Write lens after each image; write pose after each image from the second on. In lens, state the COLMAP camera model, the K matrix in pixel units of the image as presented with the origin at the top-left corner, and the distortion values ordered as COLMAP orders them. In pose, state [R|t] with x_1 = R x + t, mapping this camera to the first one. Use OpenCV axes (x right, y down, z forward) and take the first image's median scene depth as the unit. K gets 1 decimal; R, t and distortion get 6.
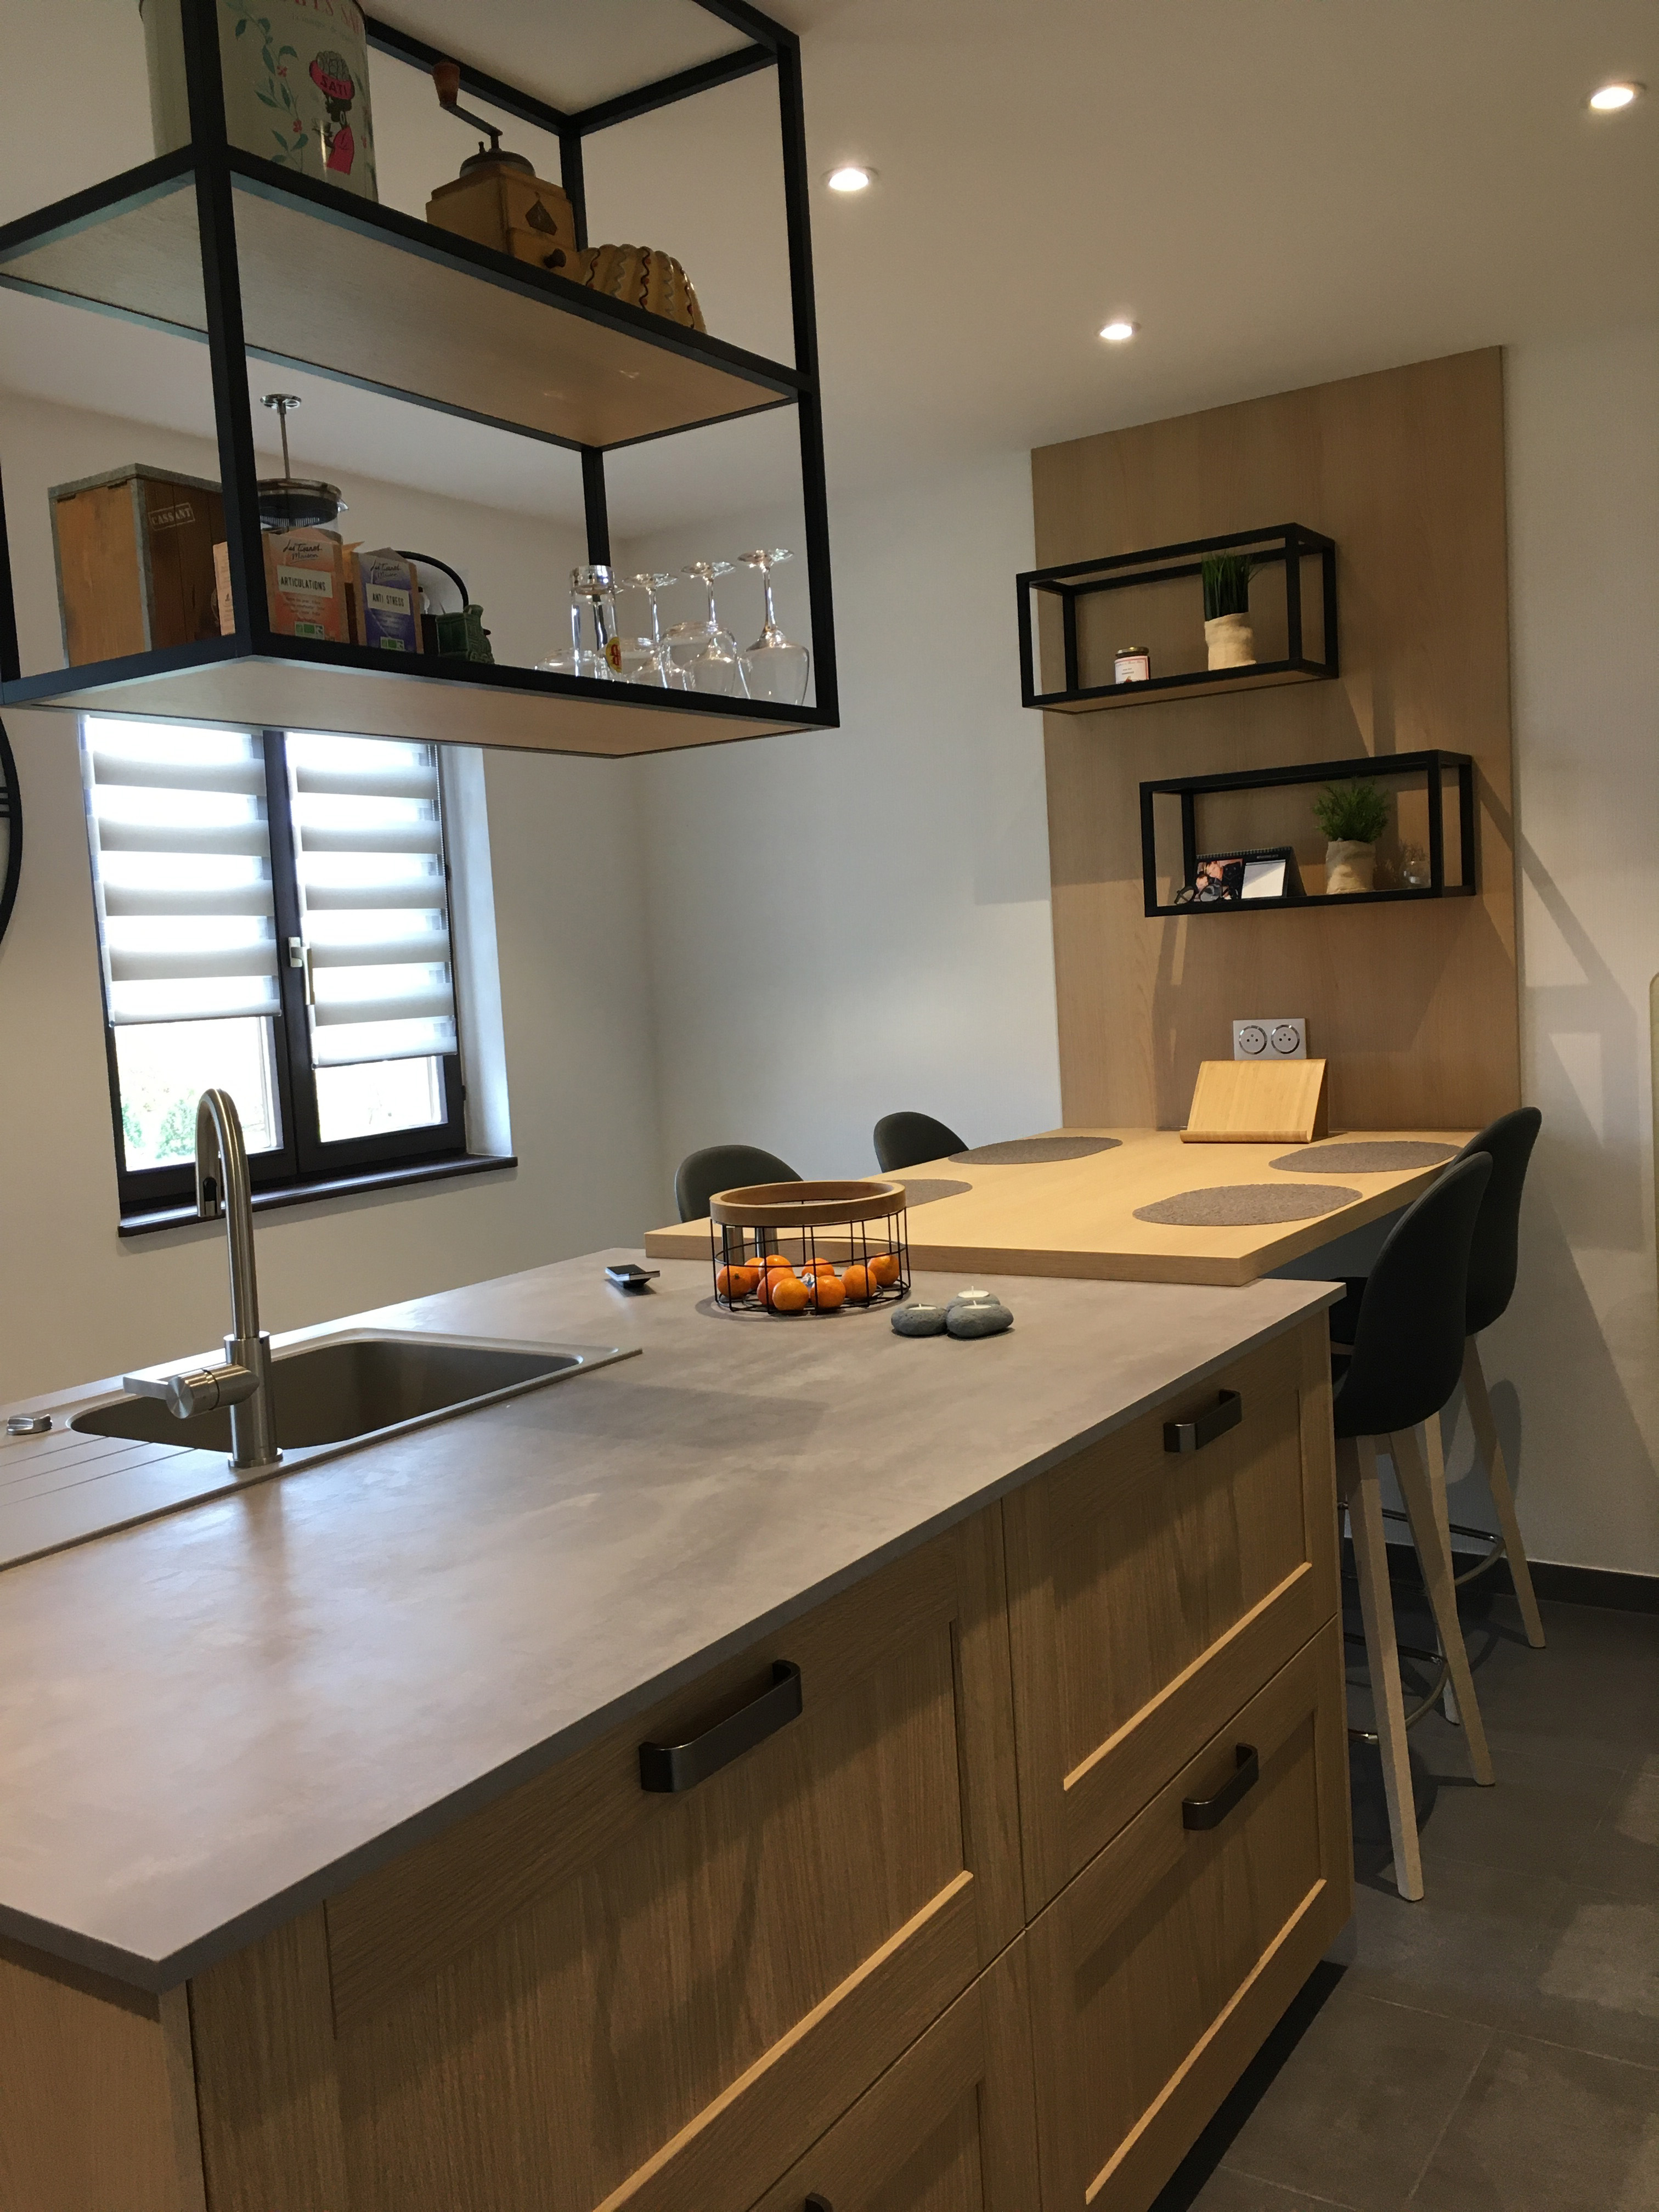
lens RADIAL K [[1922.6, 0, 829.5], [0, 1922.6, 1106.0], [0, 0, 1]] dist [0.071738, -0.098022]
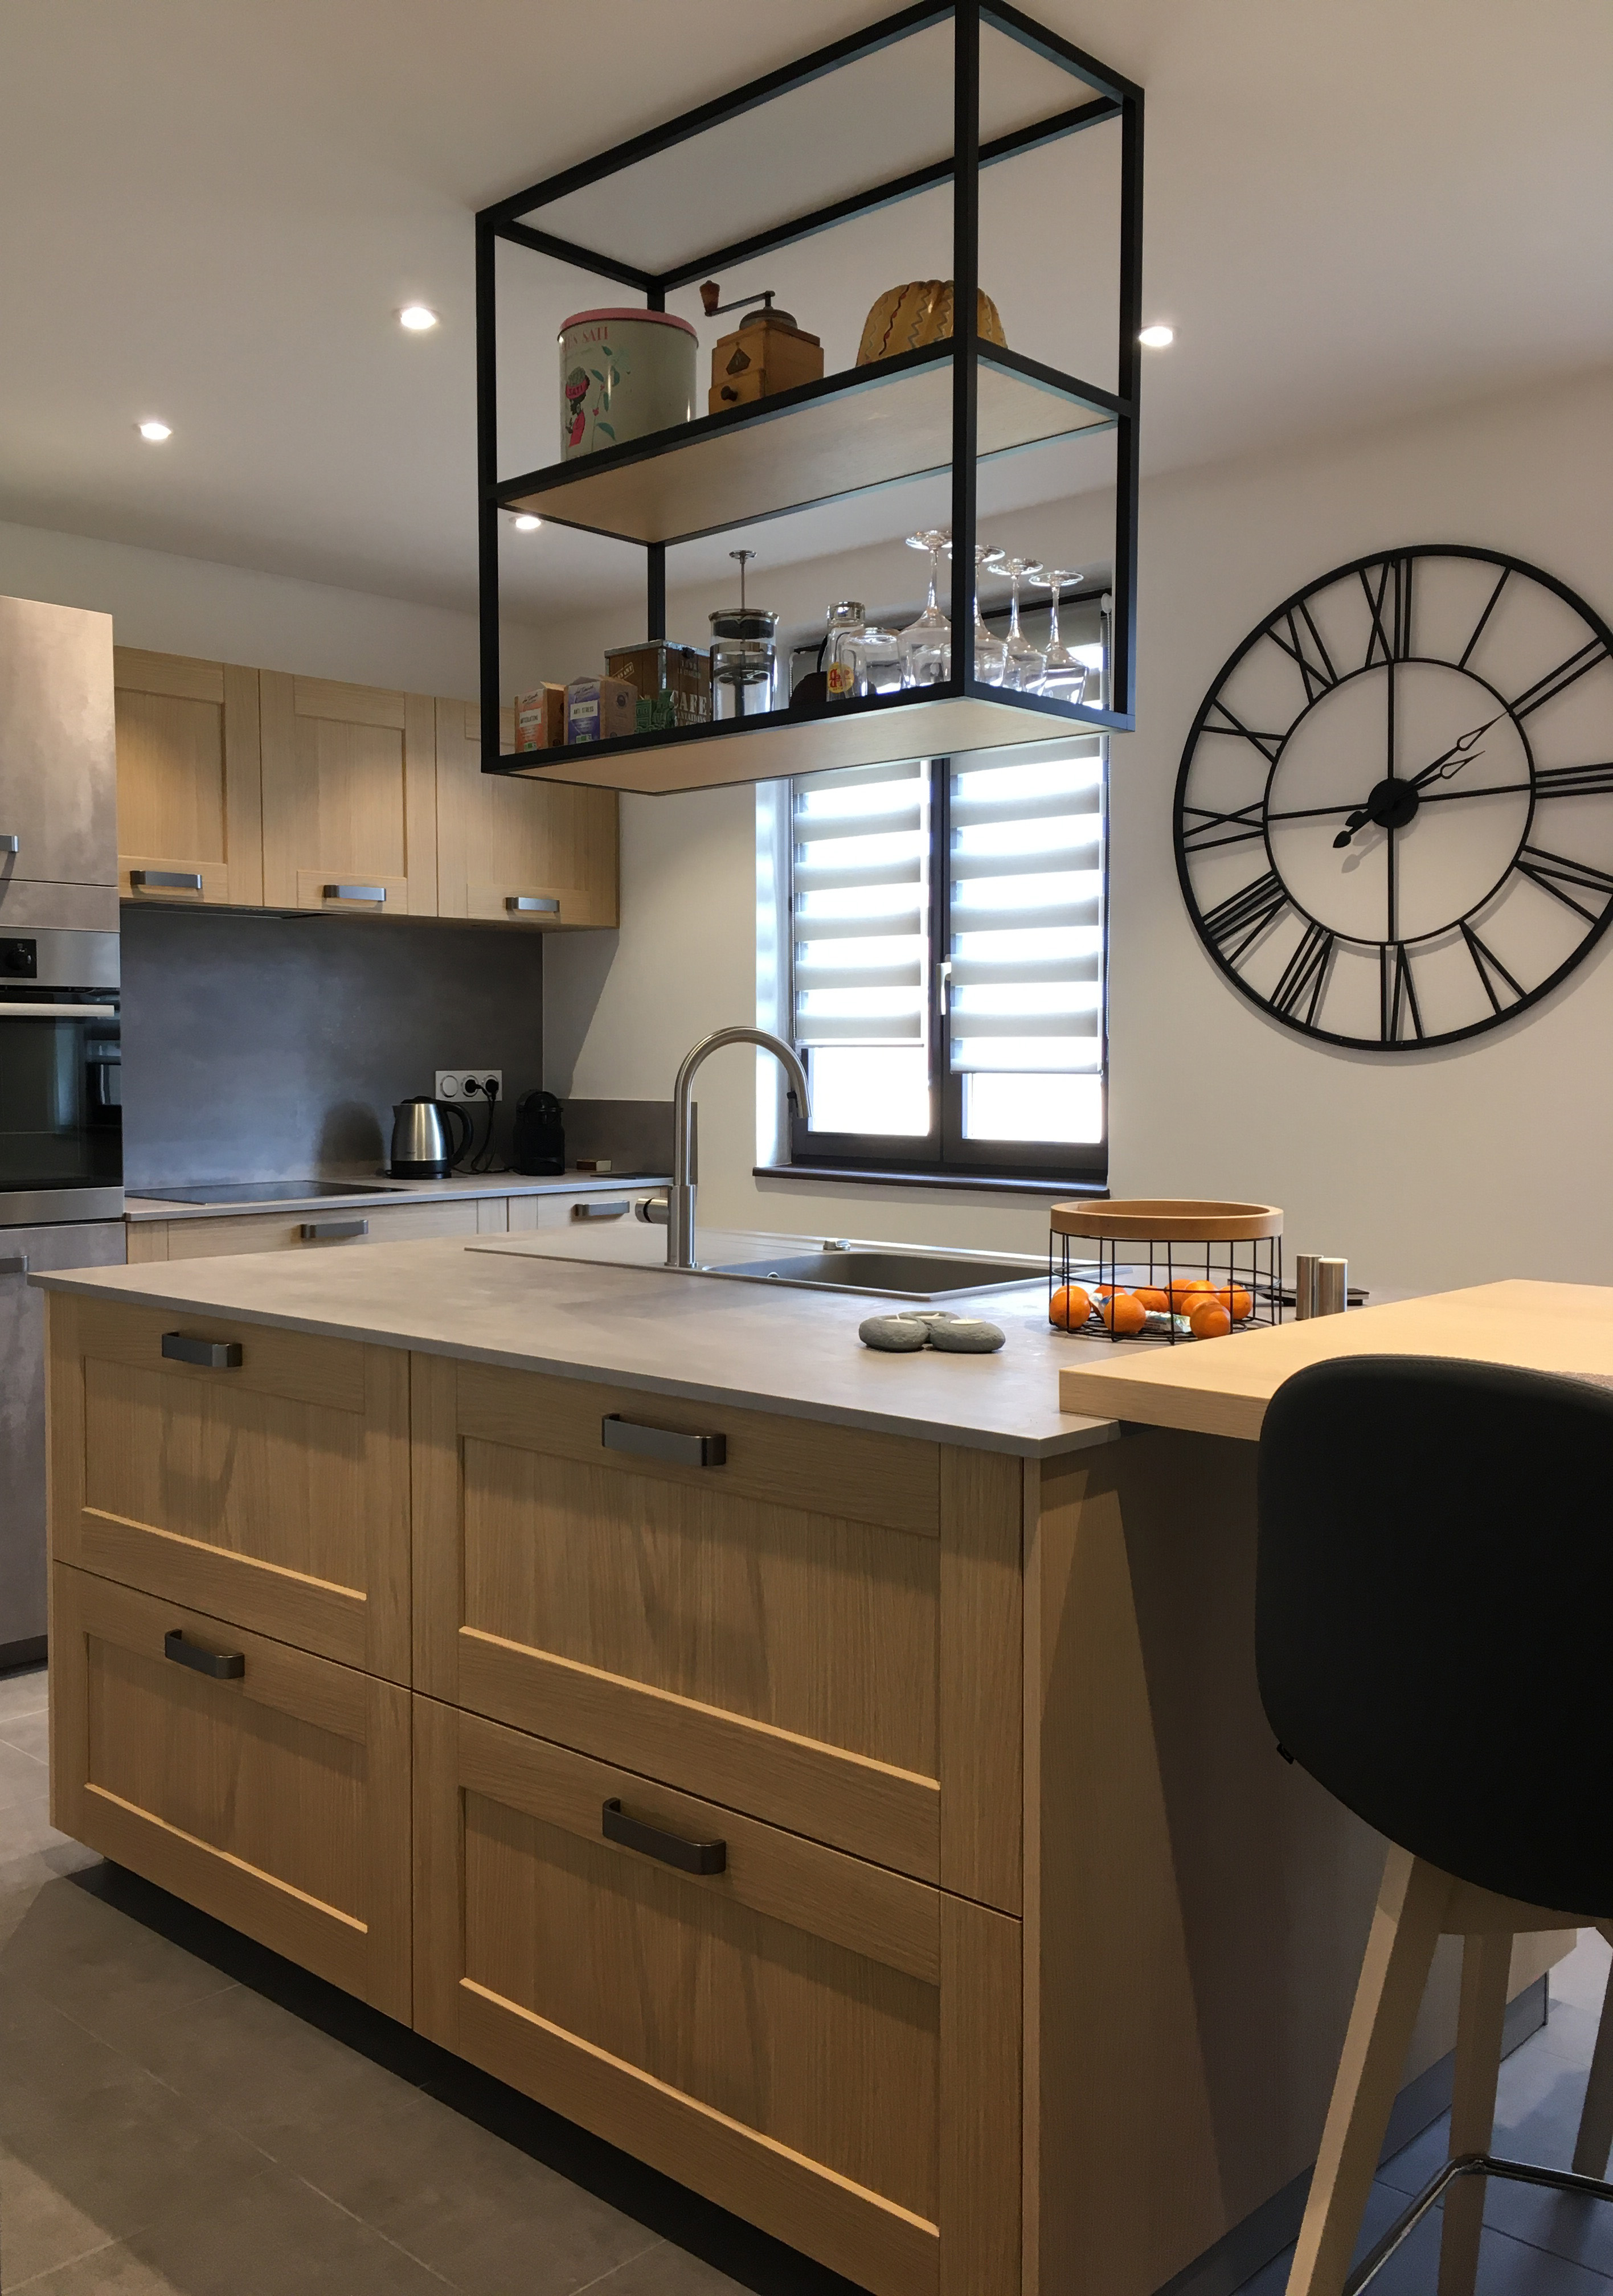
lens RADIAL K [[1974.8, 0, 806.5], [0, 1974.8, 1148.0], [0, 0, 1]] dist [0.039231, -0.000732]
pose [[-0.184122, 0.110897, -0.976627, 1.374864], [-0.070957, 0.989522, 0.125739, -0.130881], [0.980339, 0.092450, -0.174324, 1.525468]]
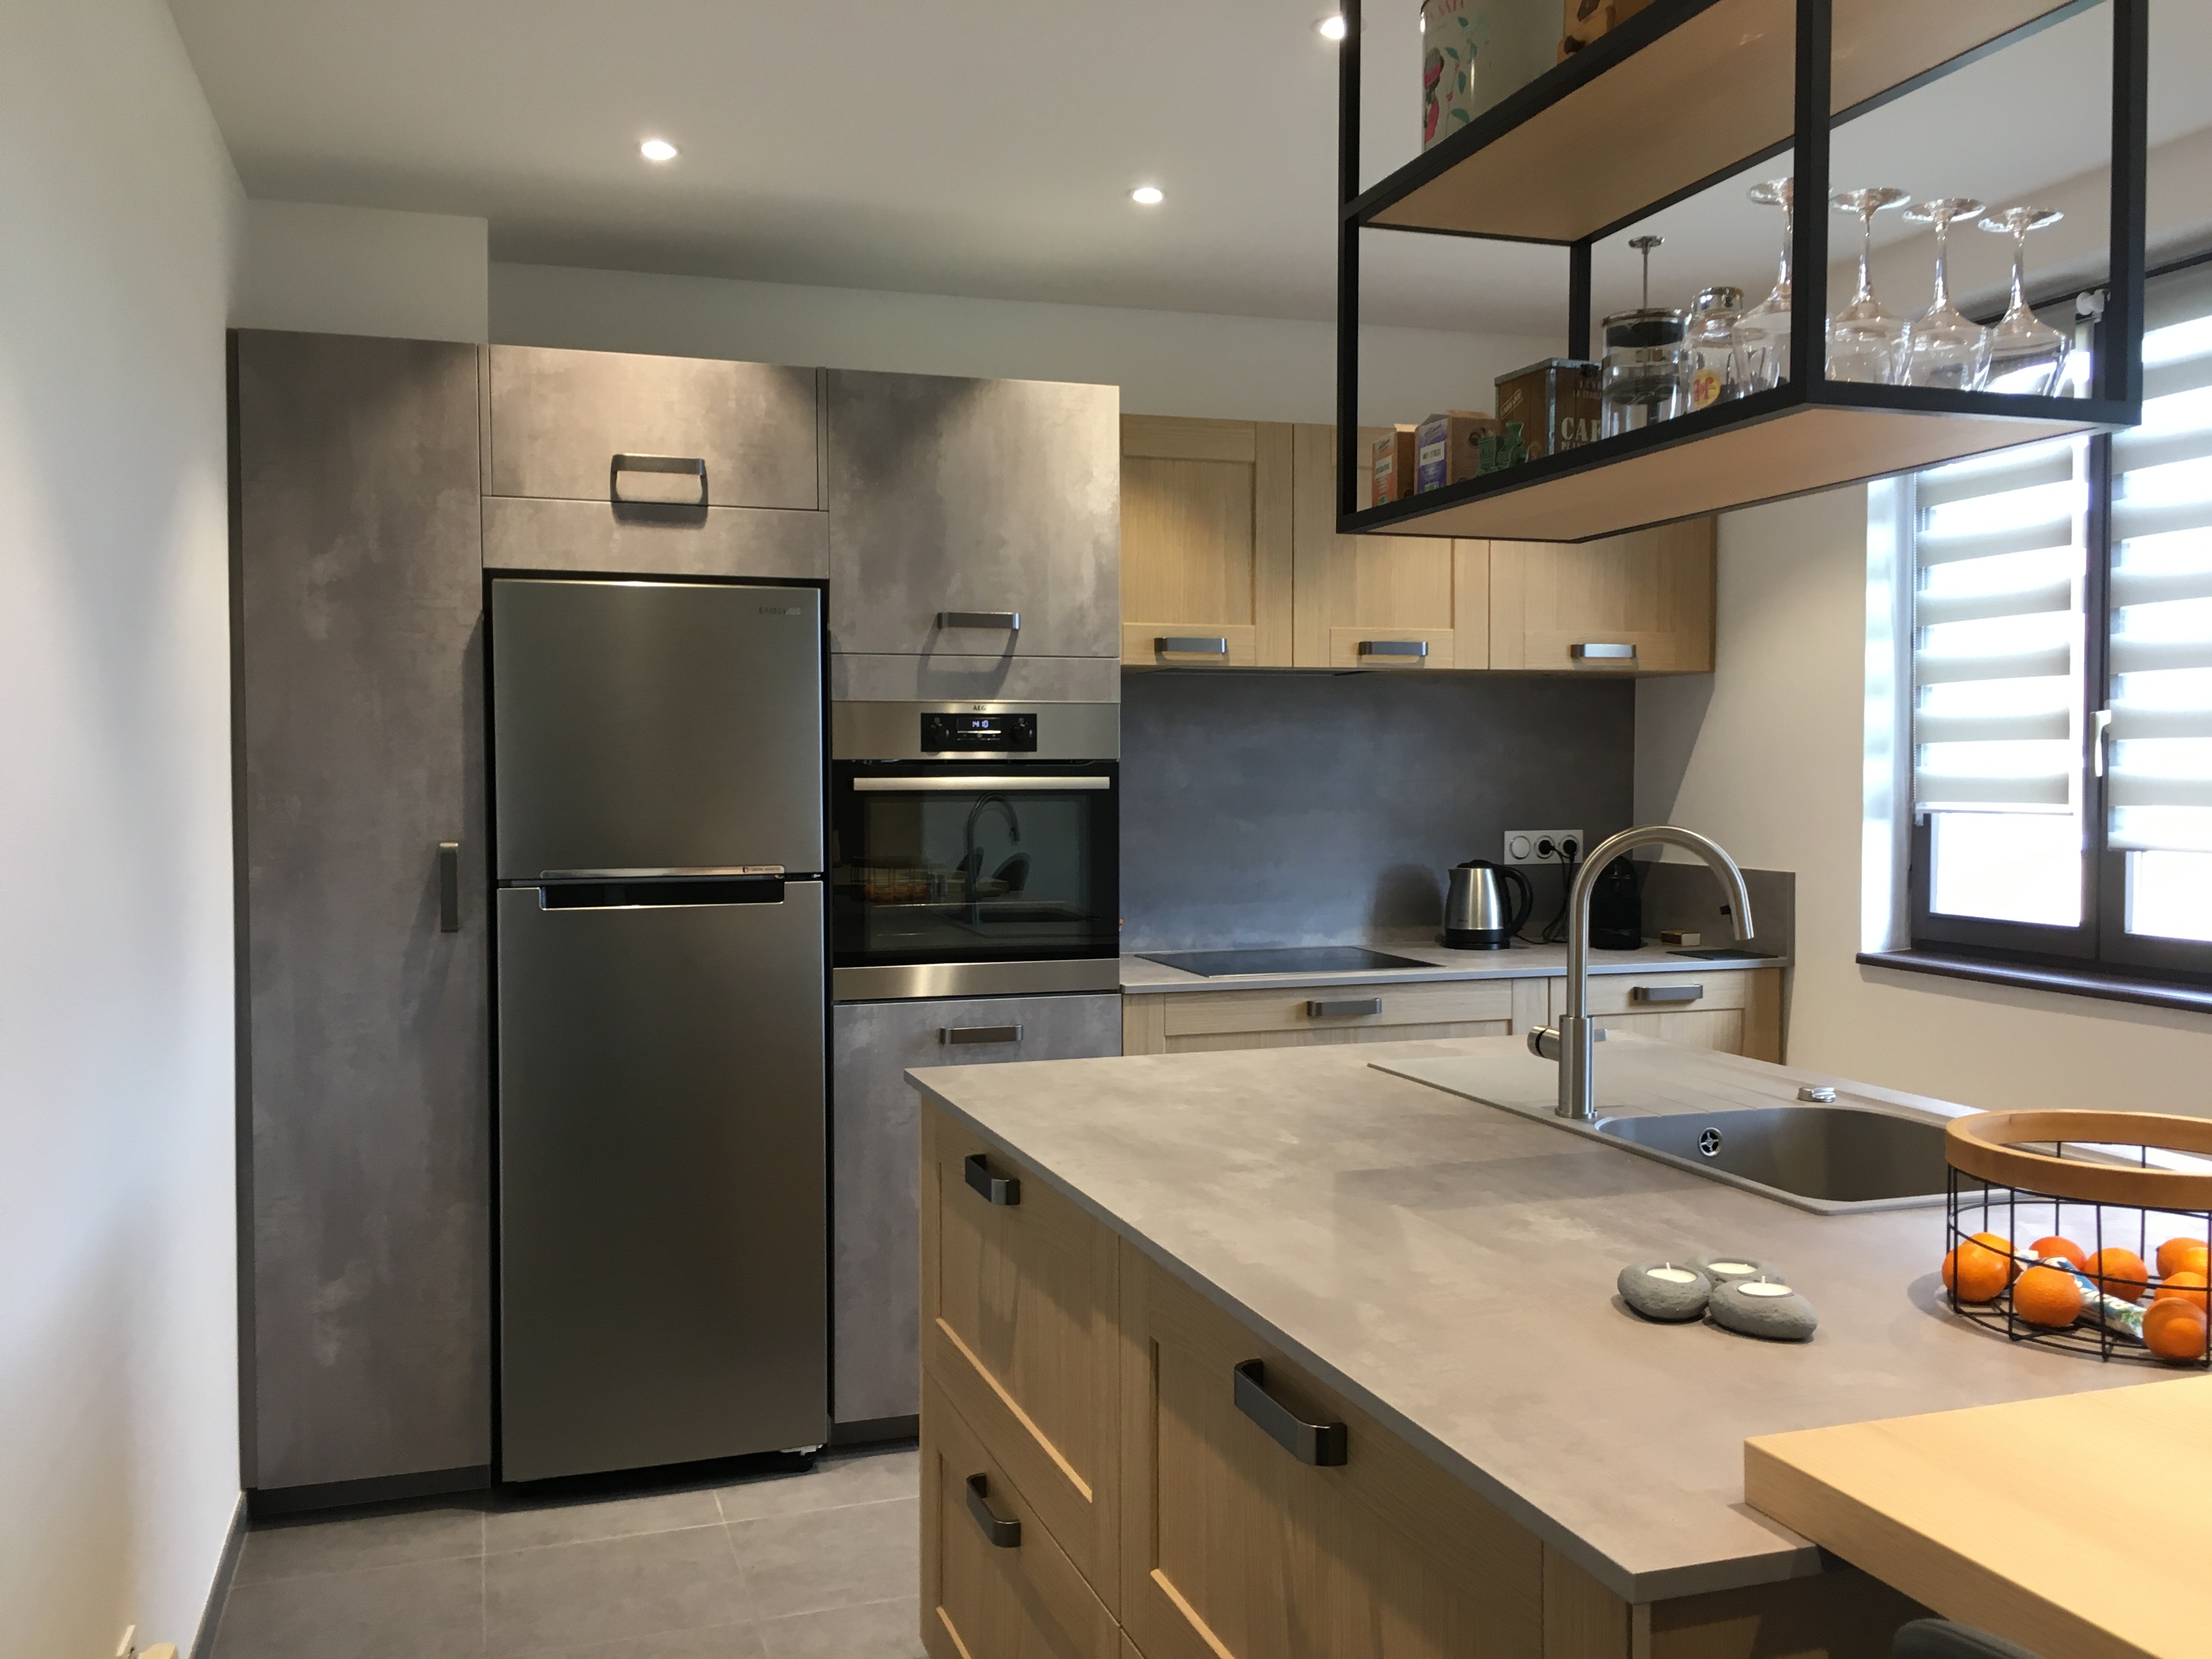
lens RADIAL K [[1922.6, 0, 1106.0], [0, 1922.6, 829.5], [0, 0, 1]] dist [0.071738, -0.098022]
pose [[-0.629382, 0.088070, -0.772089, 0.959509], [-0.024326, 0.990837, 0.132851, -0.185859], [0.776715, 0.102396, -0.621473, 1.716023]]
